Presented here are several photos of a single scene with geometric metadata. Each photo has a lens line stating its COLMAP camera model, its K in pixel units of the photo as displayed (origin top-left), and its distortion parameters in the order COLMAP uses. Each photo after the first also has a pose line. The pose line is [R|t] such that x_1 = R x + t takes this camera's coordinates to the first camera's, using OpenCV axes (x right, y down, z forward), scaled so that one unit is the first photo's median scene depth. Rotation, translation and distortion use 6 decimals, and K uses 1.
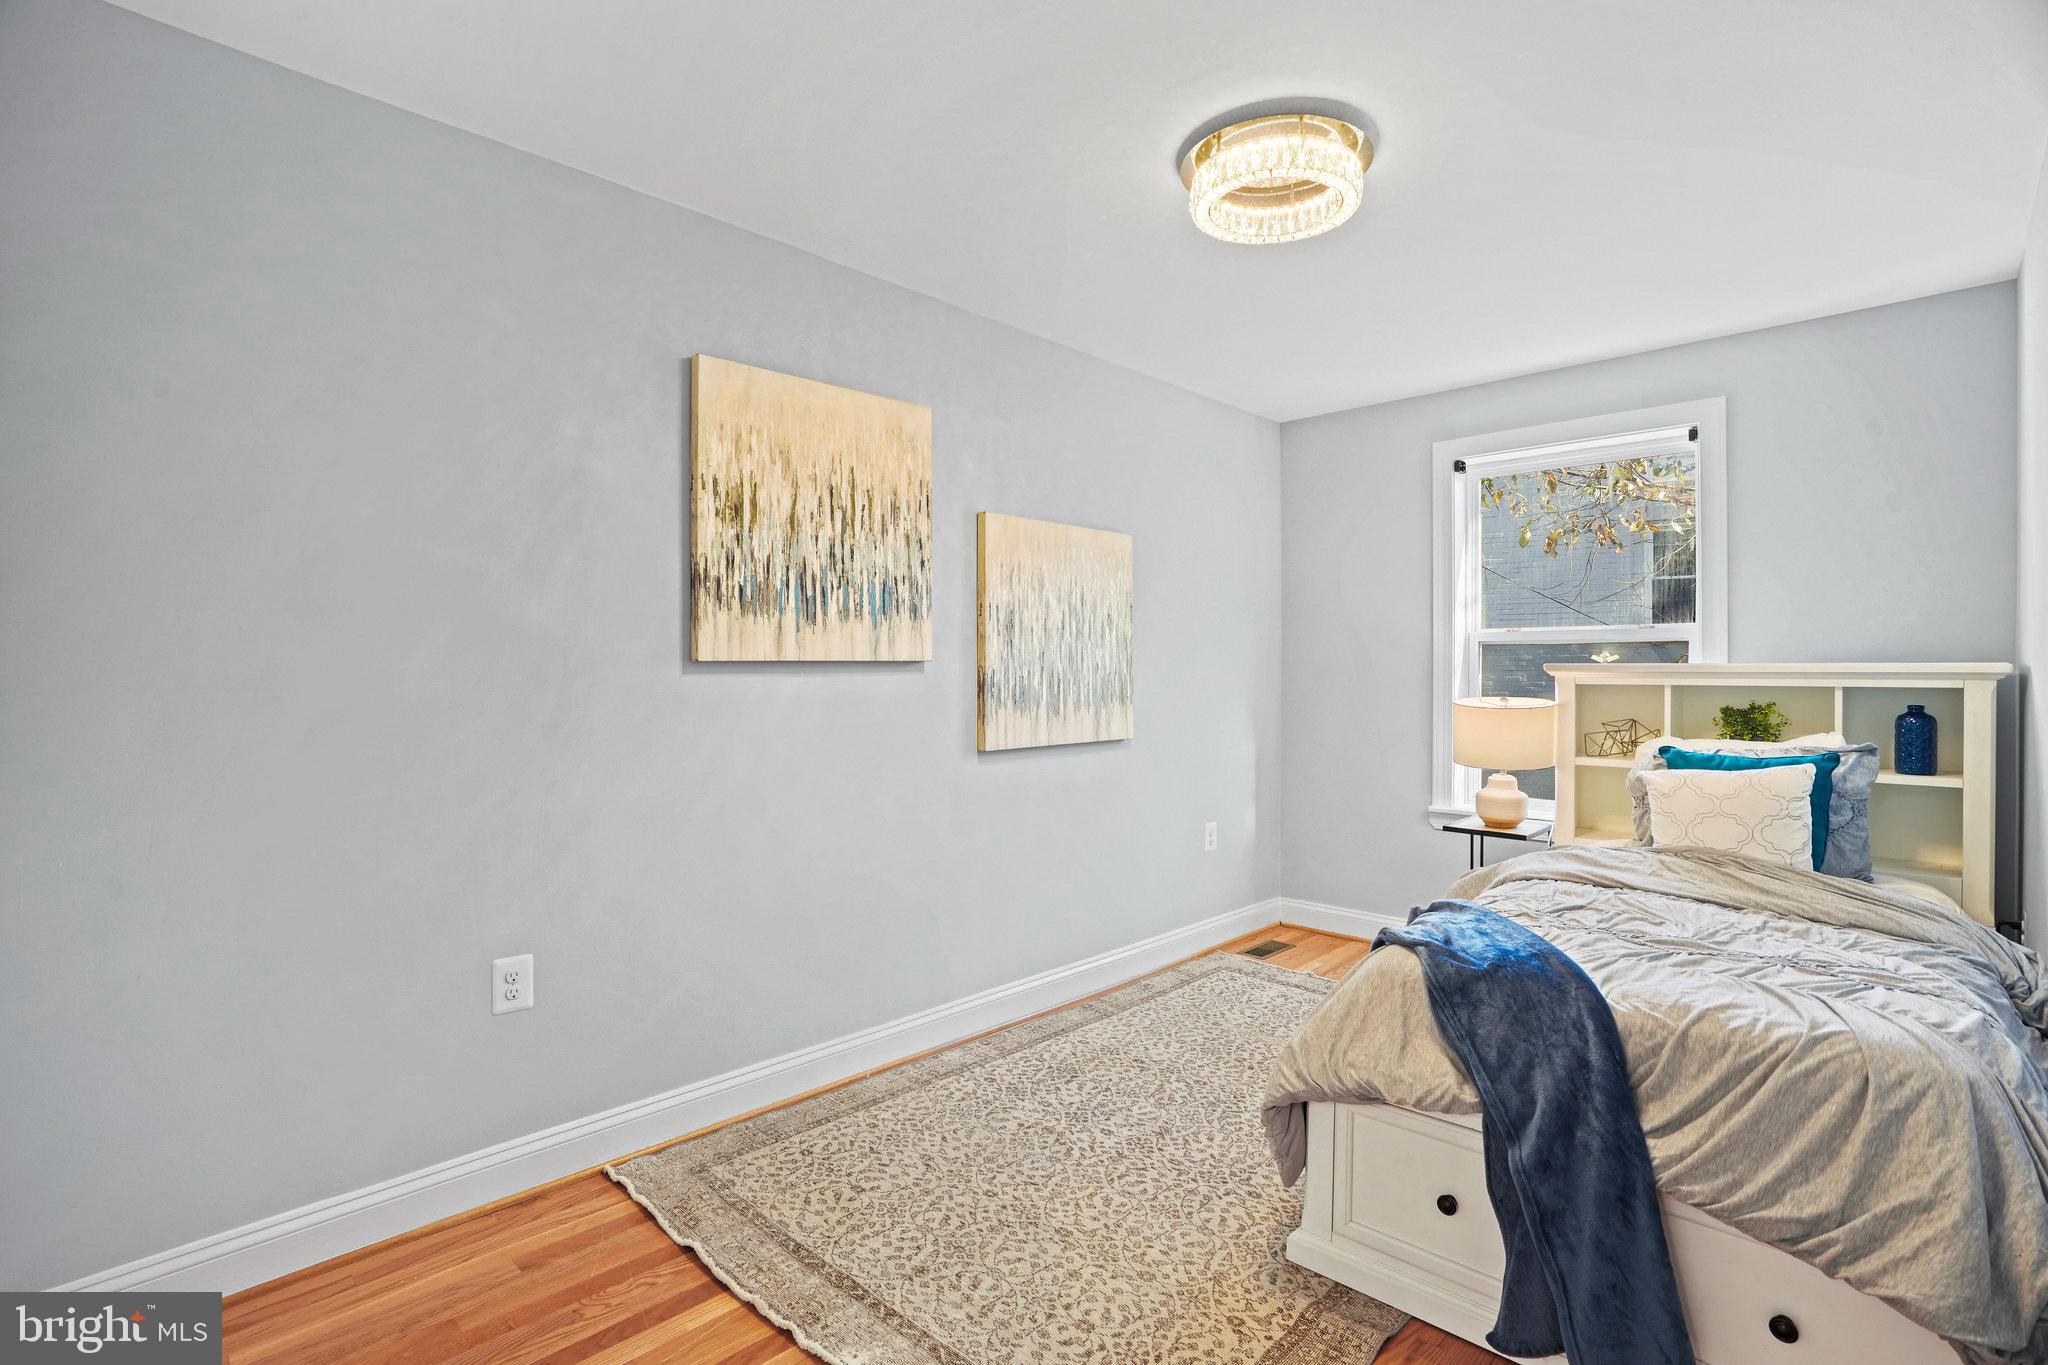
lens RADIAL K [[990.6, 0, 1018.2], [0, 990.6, 675.8], [0, 0, 1]] dist [-0.031191, 0.006706]
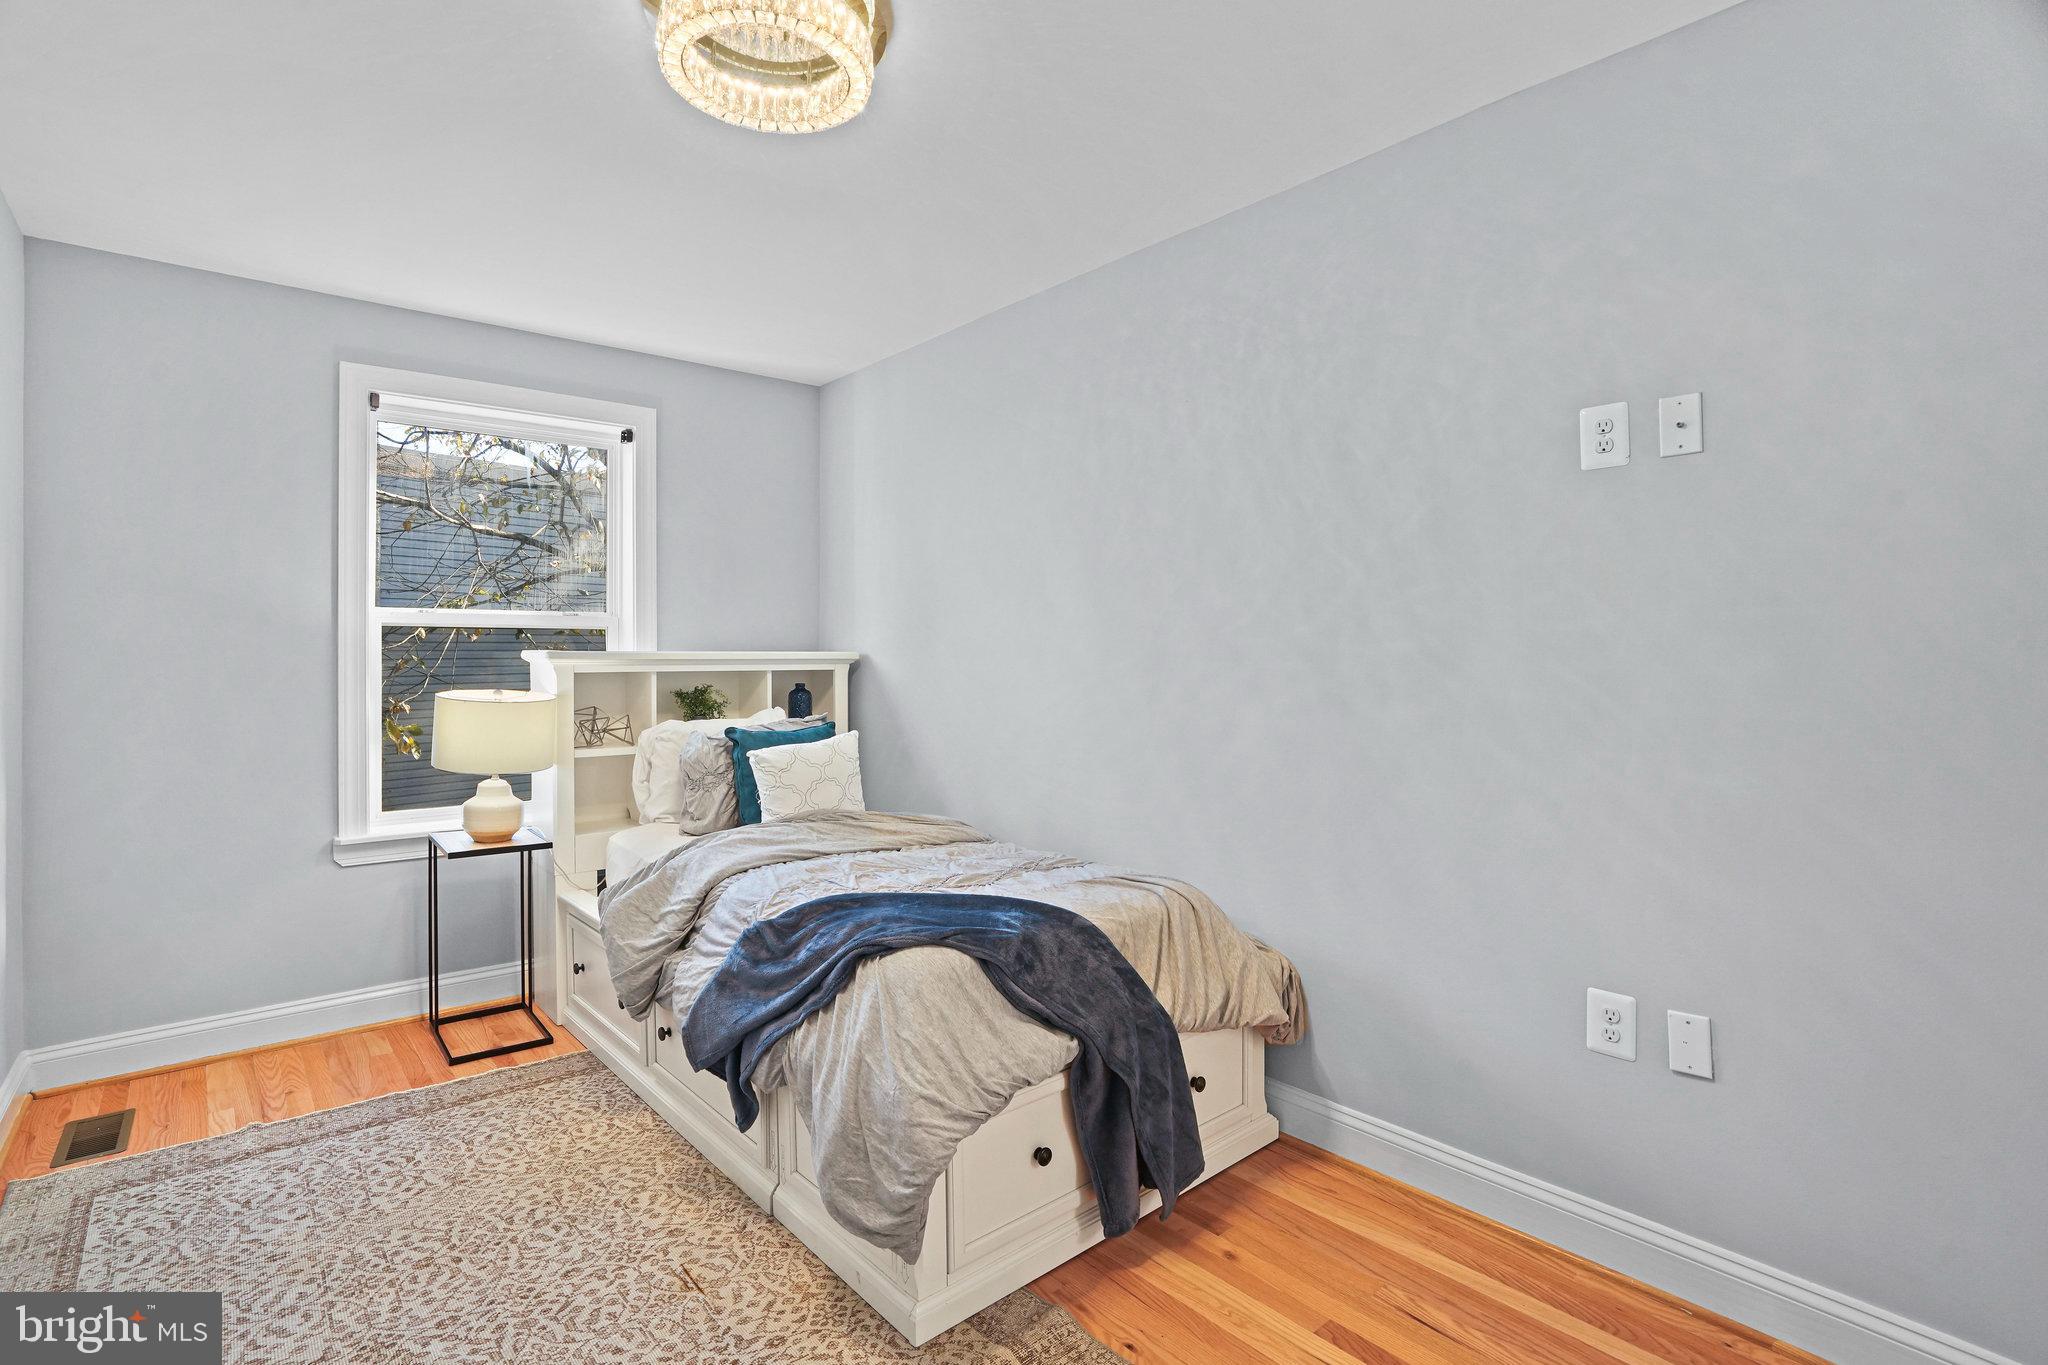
lens RADIAL K [[990.6, 0, 983.4], [0, 990.6, 661.6], [0, 0, 1]] dist [-0.031191, 0.006706]
pose [[0.076788, -0.007996, 0.997015, -0.436840], [0.008924, 0.999933, 0.007332, -0.007646], [-0.997008, 0.008334, 0.076854, 0.669232]]
